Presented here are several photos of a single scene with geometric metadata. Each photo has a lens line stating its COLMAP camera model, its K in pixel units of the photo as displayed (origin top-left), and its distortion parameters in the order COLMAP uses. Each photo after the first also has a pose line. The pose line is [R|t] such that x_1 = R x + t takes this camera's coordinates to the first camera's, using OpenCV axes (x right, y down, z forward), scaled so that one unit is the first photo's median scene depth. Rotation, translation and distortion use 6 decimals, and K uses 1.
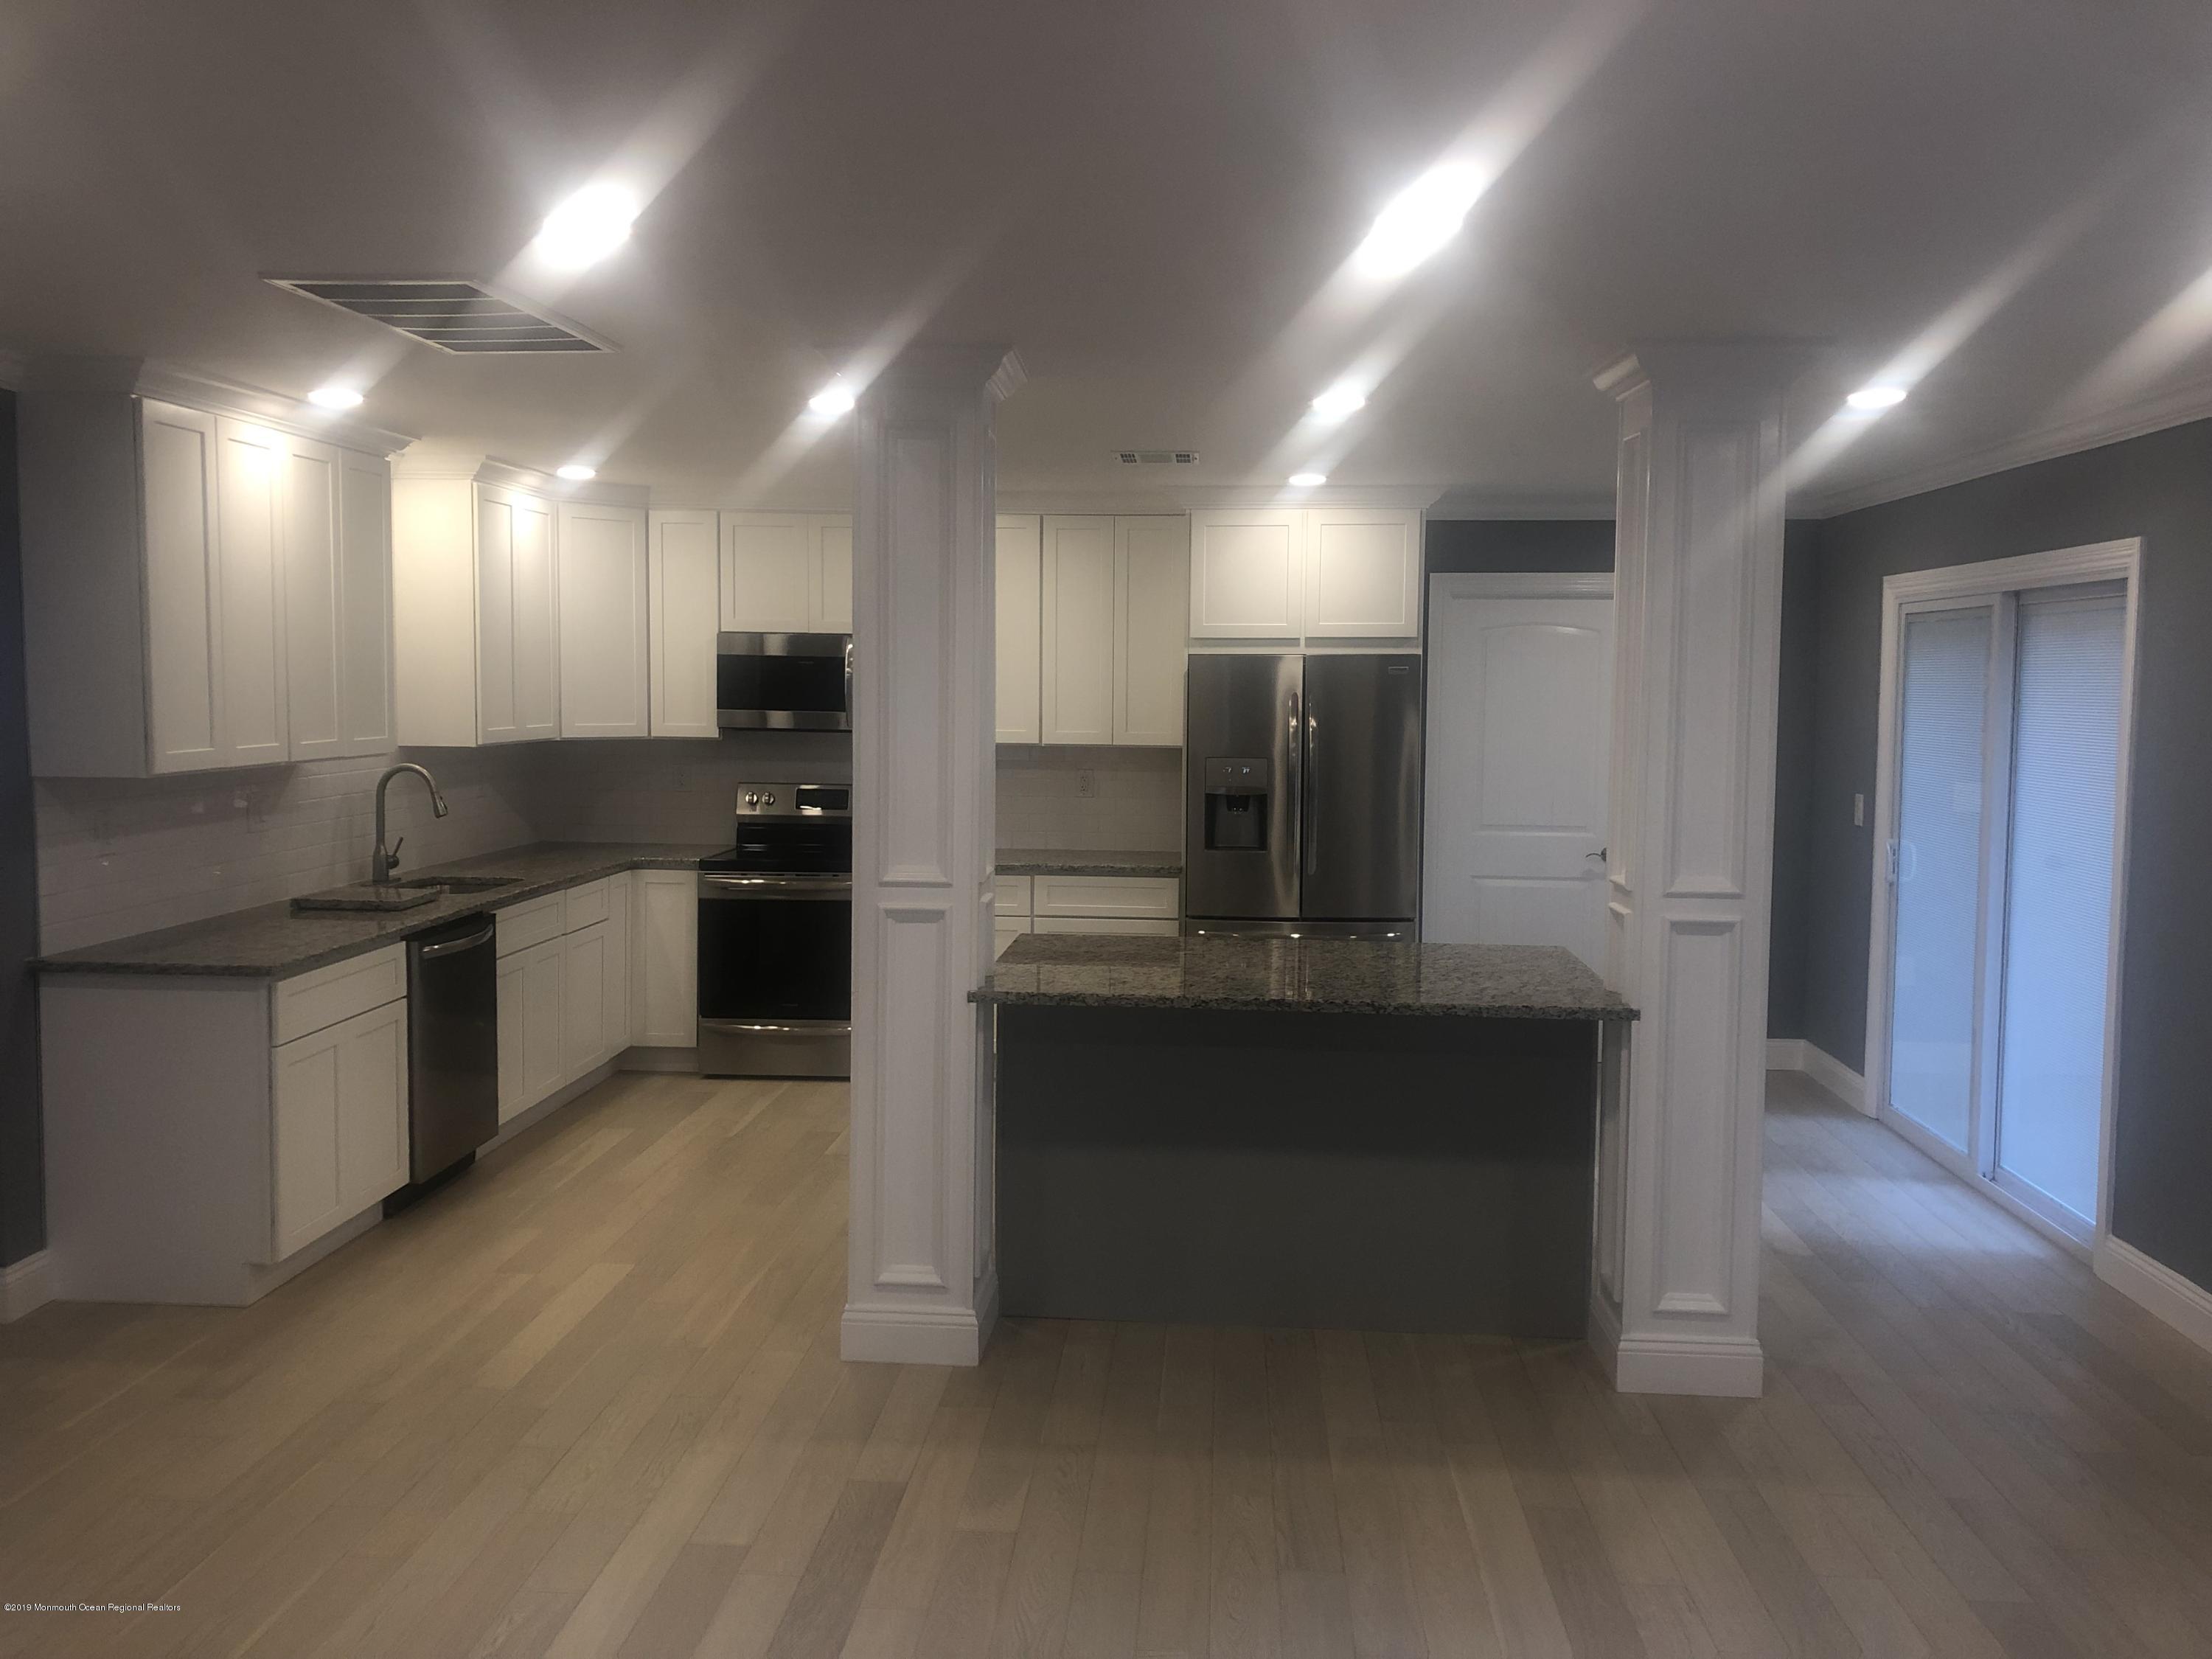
lens RADIAL K [[1820.3, 0, 1109.8], [0, 1820.3, 818.4], [0, 0, 1]] dist [0.037740, -0.033327]
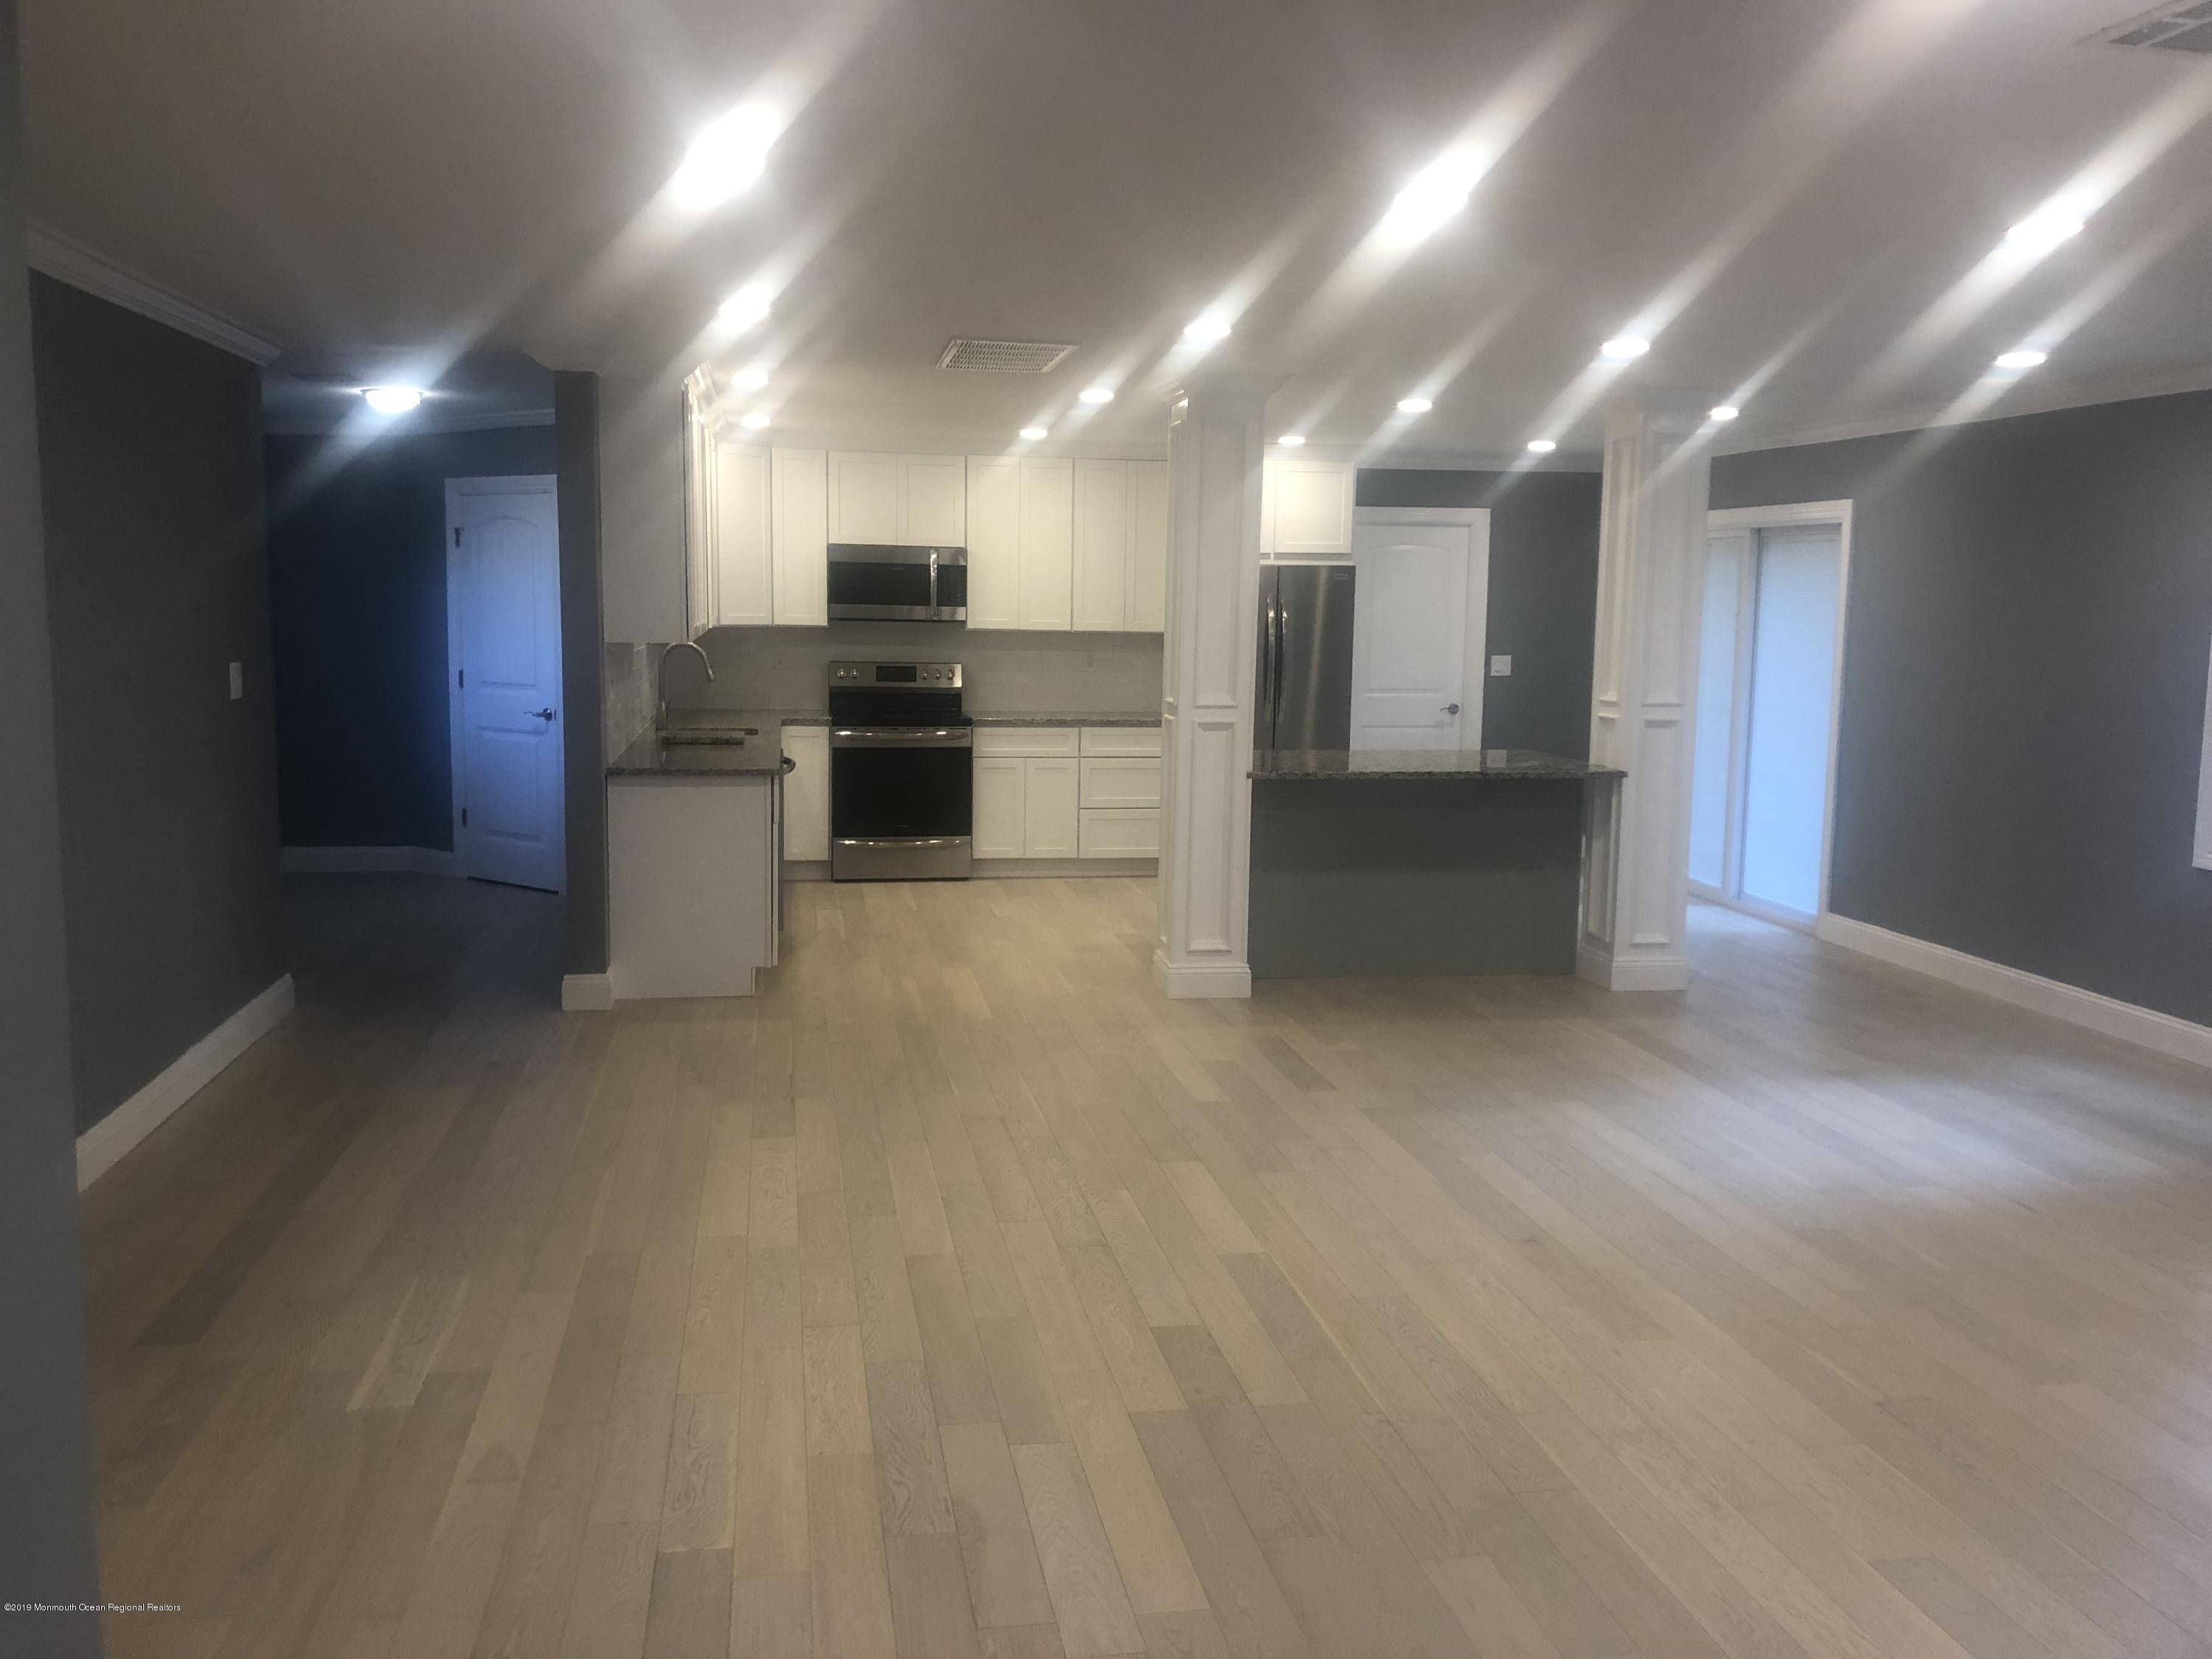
lens RADIAL K [[1820.3, 0, 1117.7], [0, 1820.3, 825.2], [0, 0, 1]] dist [0.037740, -0.033327]
pose [[0.970418, -0.026155, 0.240009, -0.427838], [0.013271, 0.998390, 0.055143, 0.037617], [-0.241065, -0.050327, 0.969203, -0.410627]]
